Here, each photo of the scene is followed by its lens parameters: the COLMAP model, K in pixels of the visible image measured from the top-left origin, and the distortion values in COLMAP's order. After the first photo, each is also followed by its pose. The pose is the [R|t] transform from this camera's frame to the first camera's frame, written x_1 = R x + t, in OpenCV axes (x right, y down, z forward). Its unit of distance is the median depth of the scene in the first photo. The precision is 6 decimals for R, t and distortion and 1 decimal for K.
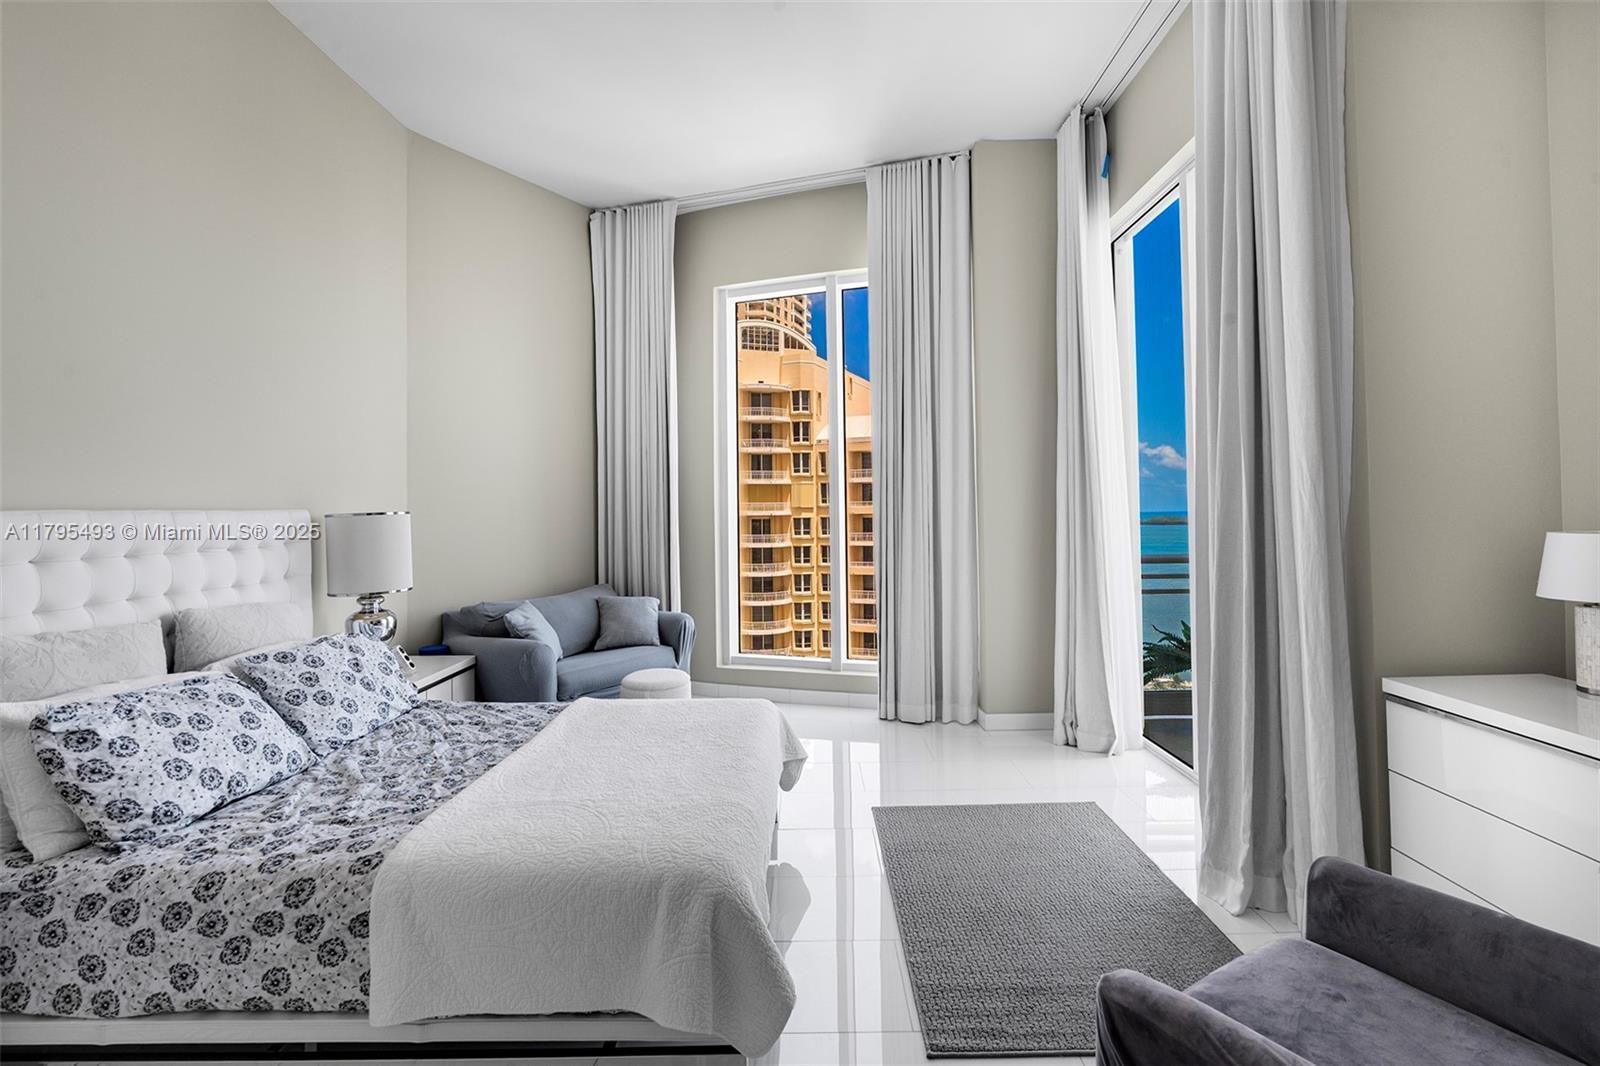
lens RADIAL K [[734.3, 0, 784.2], [0, 734.3, 493.2], [0, 0, 1]] dist [-0.013835, 0.002655]
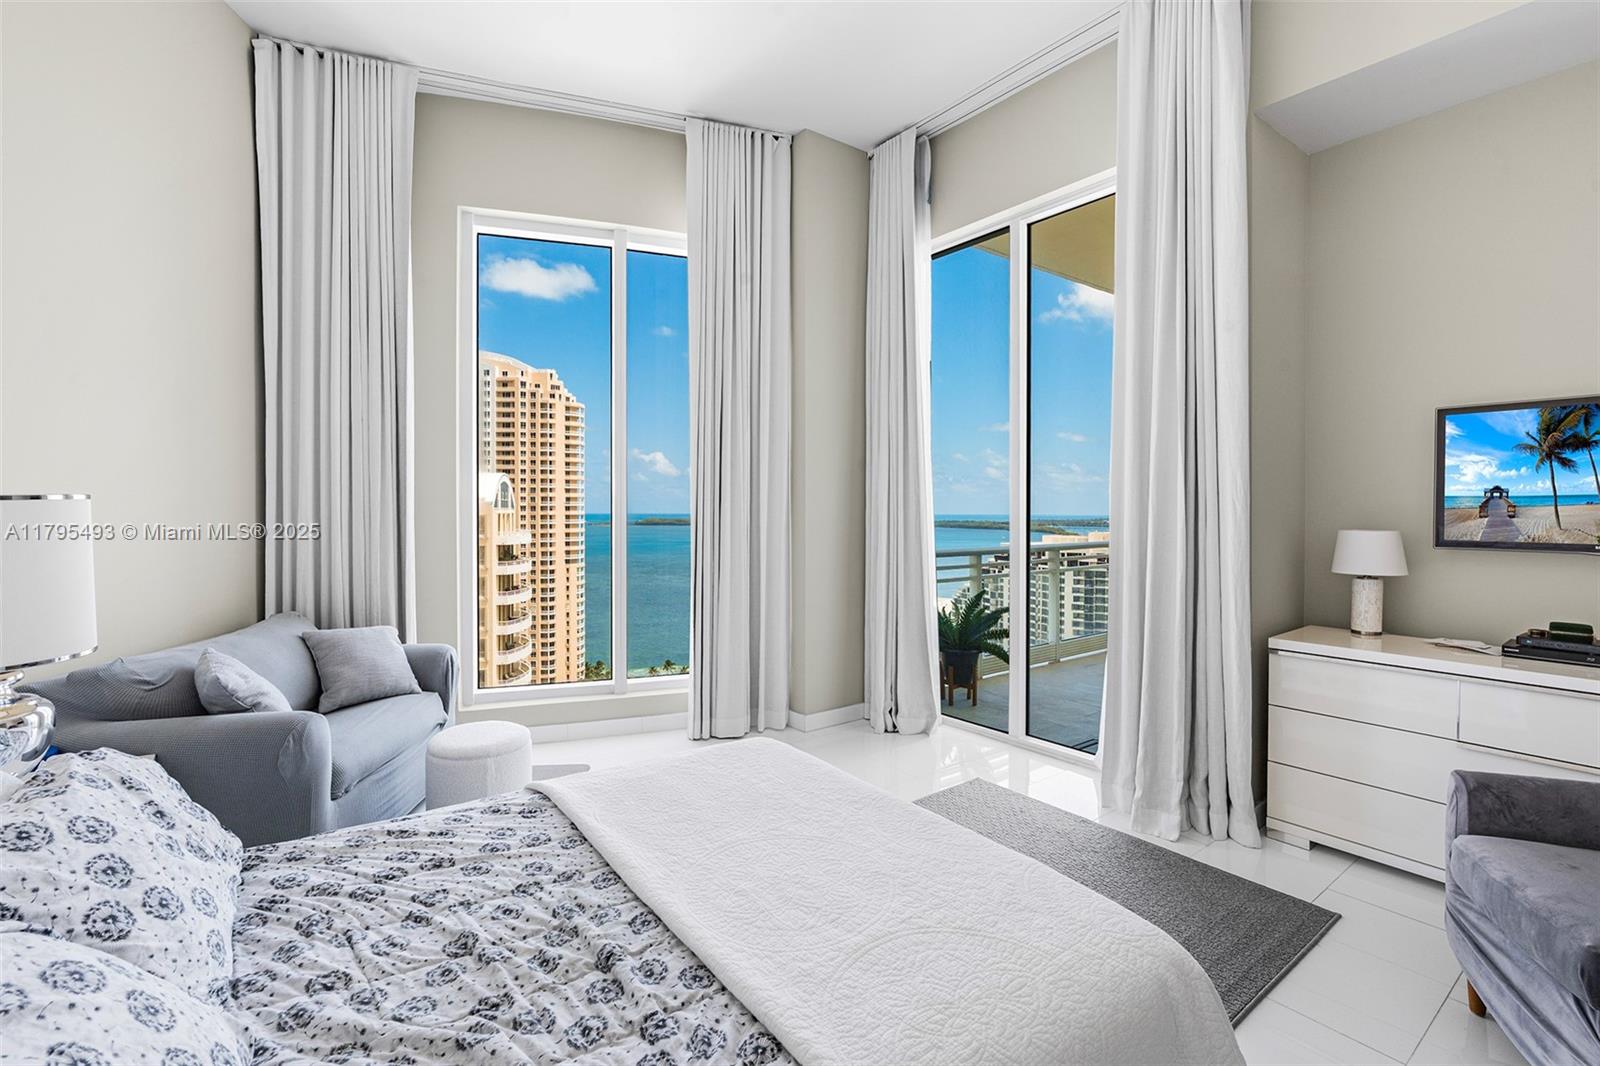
lens RADIAL K [[734.3, 0, 793.8], [0, 734.3, 513.1], [0, 0, 1]] dist [-0.013835, 0.002655]
pose [[0.782466, 0.012368, 0.622570, -0.348183], [-0.028938, 0.999445, 0.016515, 0.012088], [-0.622020, -0.030939, 0.782389, 0.236977]]
